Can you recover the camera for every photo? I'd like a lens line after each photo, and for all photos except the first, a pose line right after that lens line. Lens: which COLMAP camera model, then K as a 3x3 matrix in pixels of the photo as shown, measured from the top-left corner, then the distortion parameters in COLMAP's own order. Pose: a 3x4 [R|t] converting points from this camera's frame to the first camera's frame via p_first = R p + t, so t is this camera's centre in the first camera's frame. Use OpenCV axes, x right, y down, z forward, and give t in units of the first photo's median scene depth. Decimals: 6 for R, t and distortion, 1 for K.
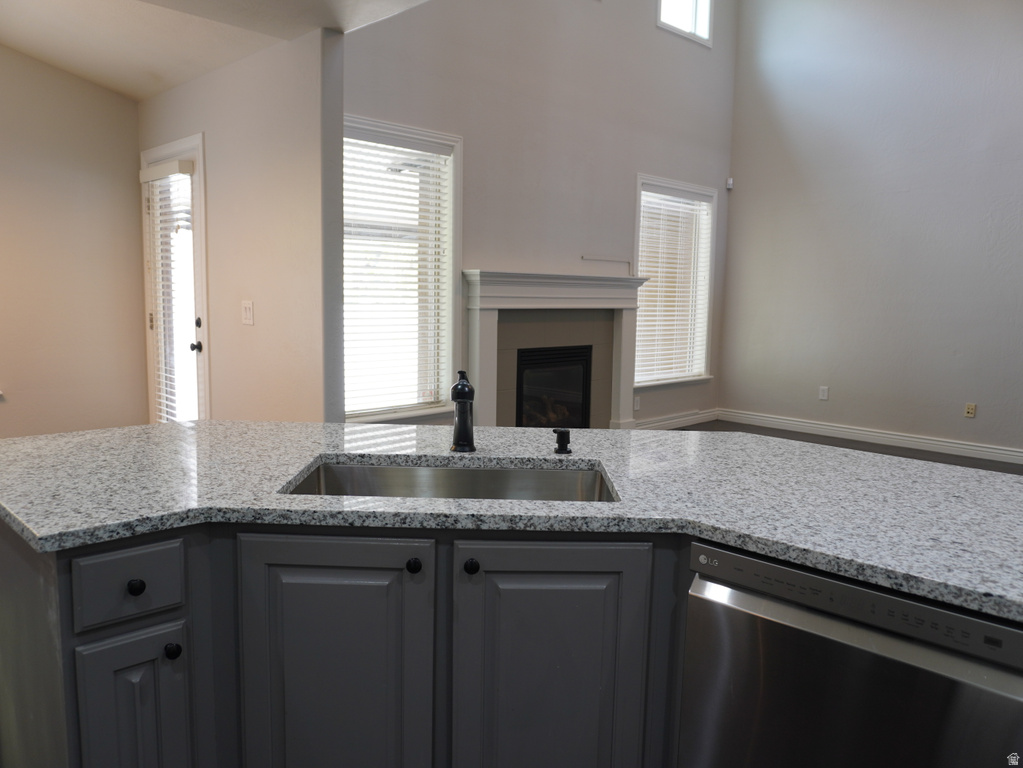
lens RADIAL K [[773.9, 0, 512.7], [0, 773.9, 384.3], [0, 0, 1]] dist [-0.043139, 0.028314]
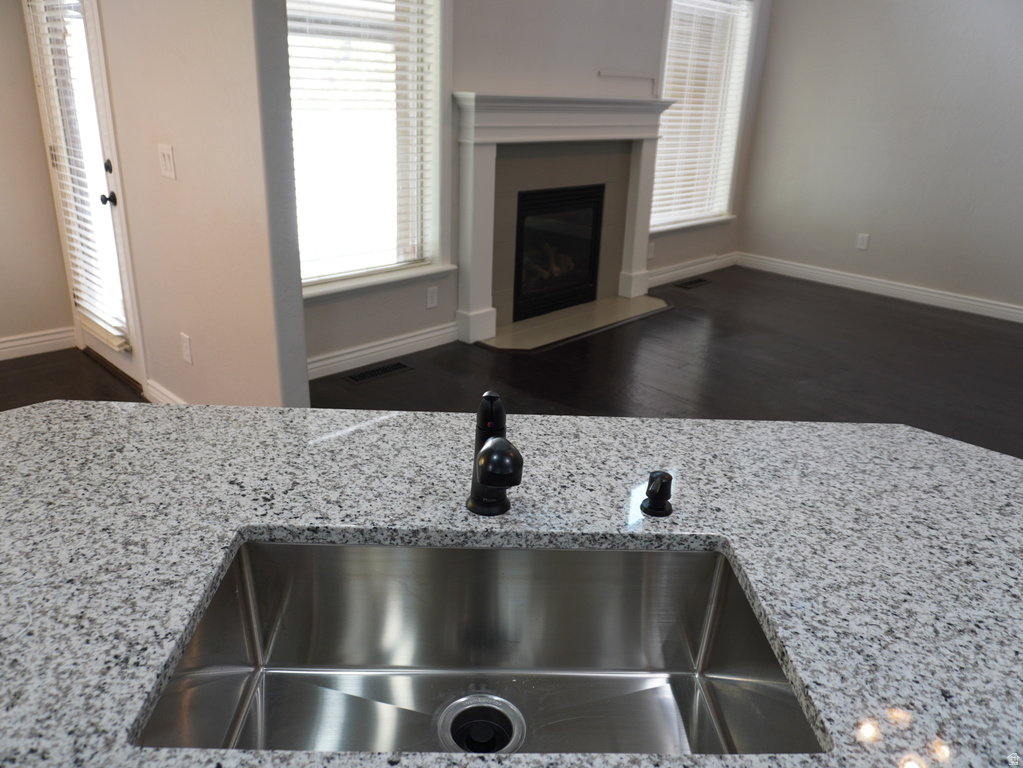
lens RADIAL K [[773.9, 0, 509.3], [0, 773.9, 382.3], [0, 0, 1]] dist [-0.043139, 0.028314]
pose [[0.999565, 0.013141, 0.026402, -0.023966], [-0.019245, 0.969007, 0.246281, -0.055351], [-0.022347, -0.246682, 0.968839, 0.168329]]
